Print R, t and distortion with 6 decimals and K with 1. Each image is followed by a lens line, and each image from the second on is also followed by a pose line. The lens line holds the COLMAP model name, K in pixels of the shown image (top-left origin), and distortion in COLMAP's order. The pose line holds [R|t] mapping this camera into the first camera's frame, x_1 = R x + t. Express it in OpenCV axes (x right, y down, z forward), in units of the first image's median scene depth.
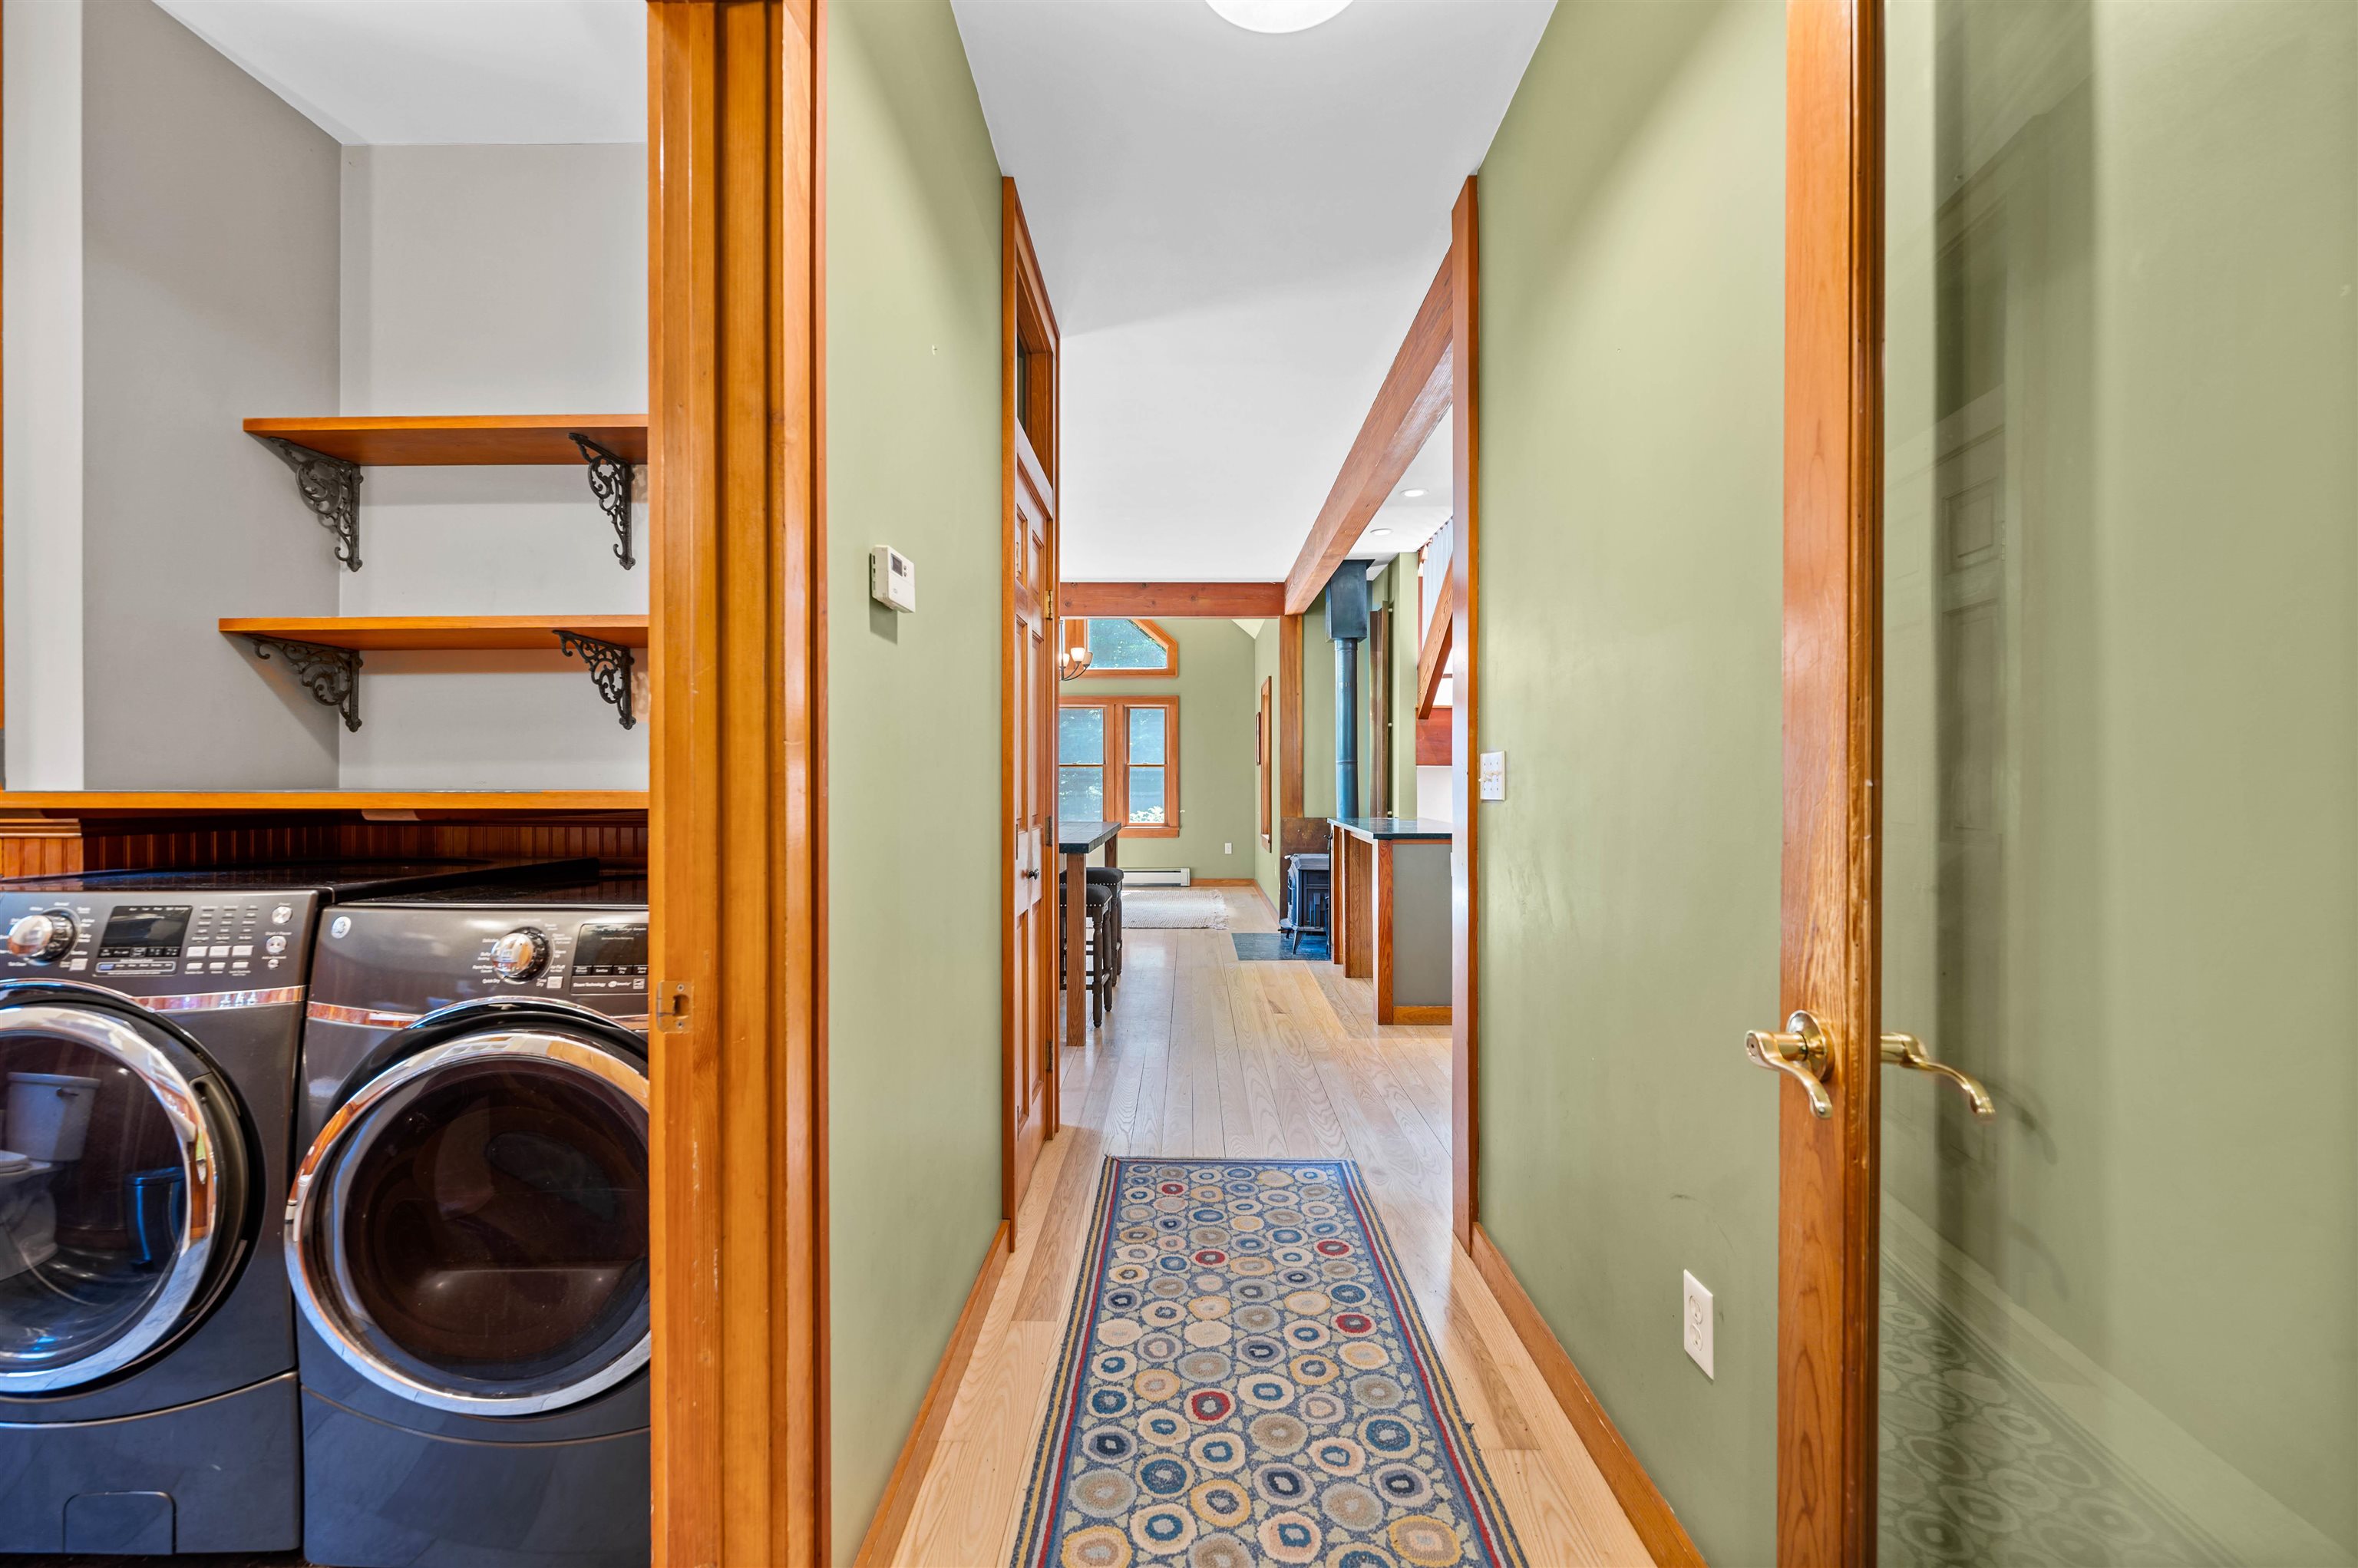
lens RADIAL K [[944.9, 0, 1165.9], [0, 944.9, 777.1], [0, 0, 1]] dist [-0.003393, 0.000282]
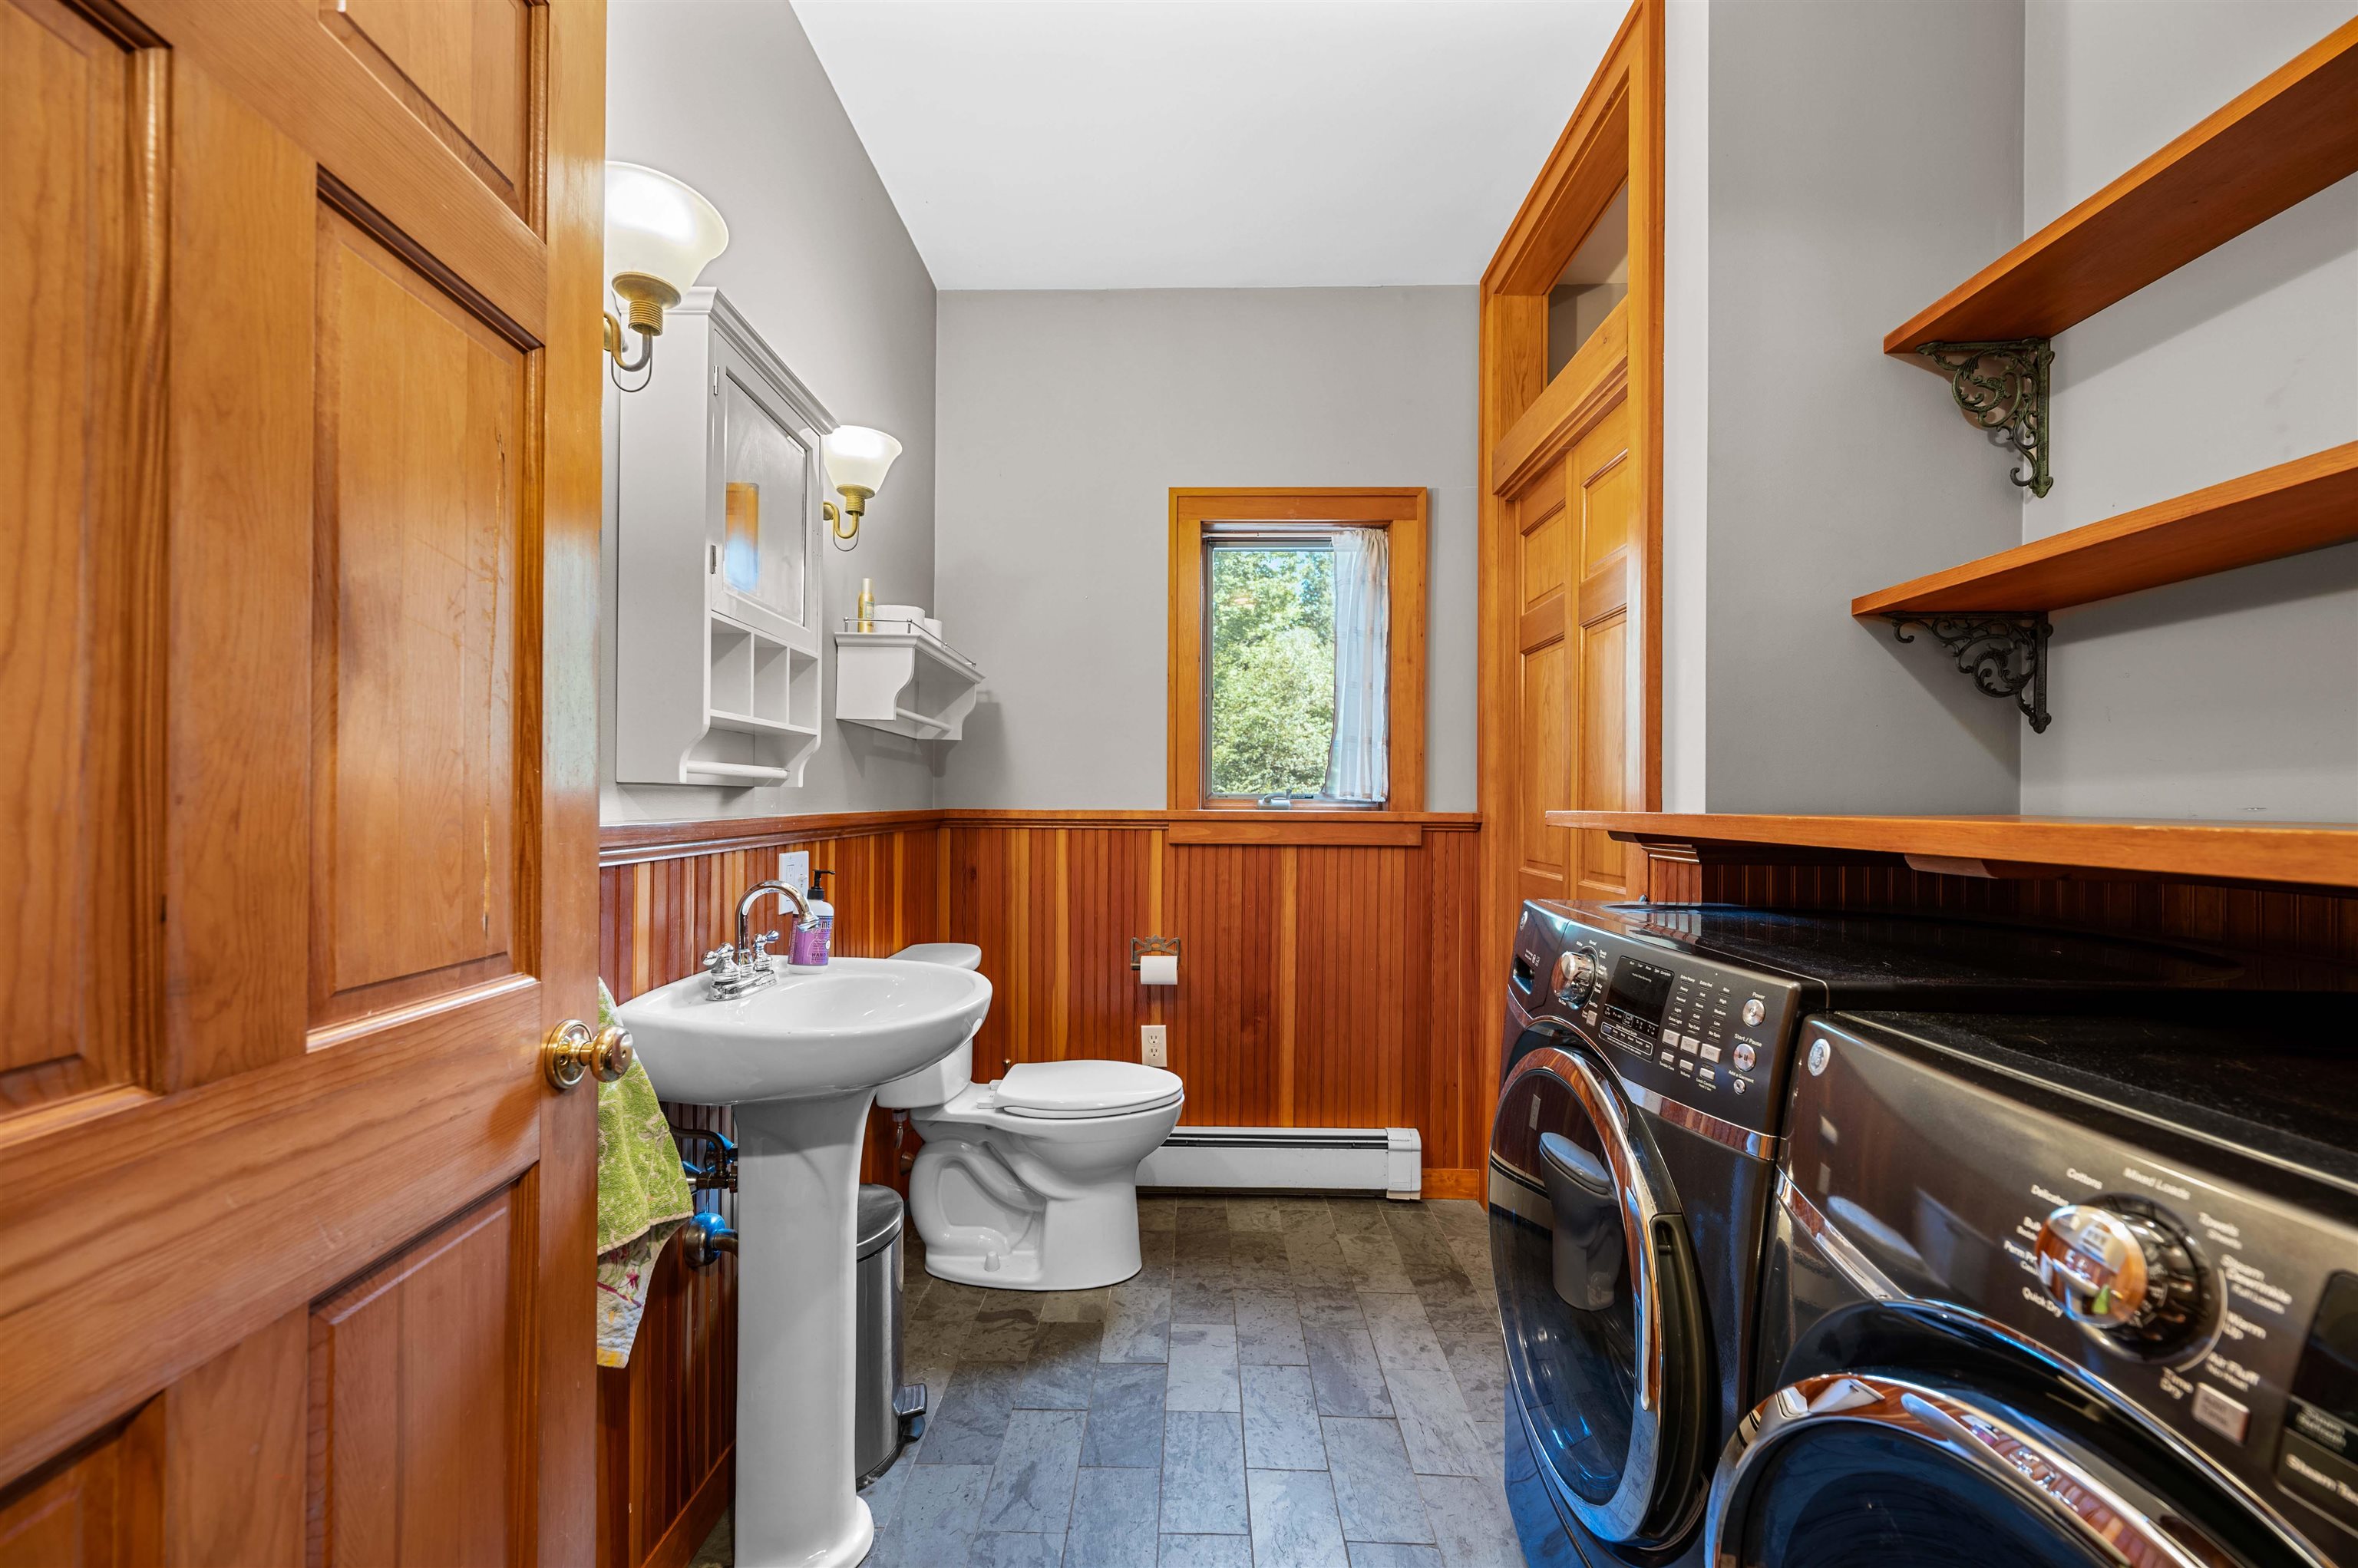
lens RADIAL K [[944.9, 0, 1160.7], [0, 944.9, 786.3], [0, 0, 1]] dist [-0.003393, 0.000282]
pose [[-0.001690, -0.011723, -0.999930, -0.207821], [-0.009502, 0.999886, -0.011706, 0.004094], [0.999953, 0.009482, -0.001802, 0.413497]]
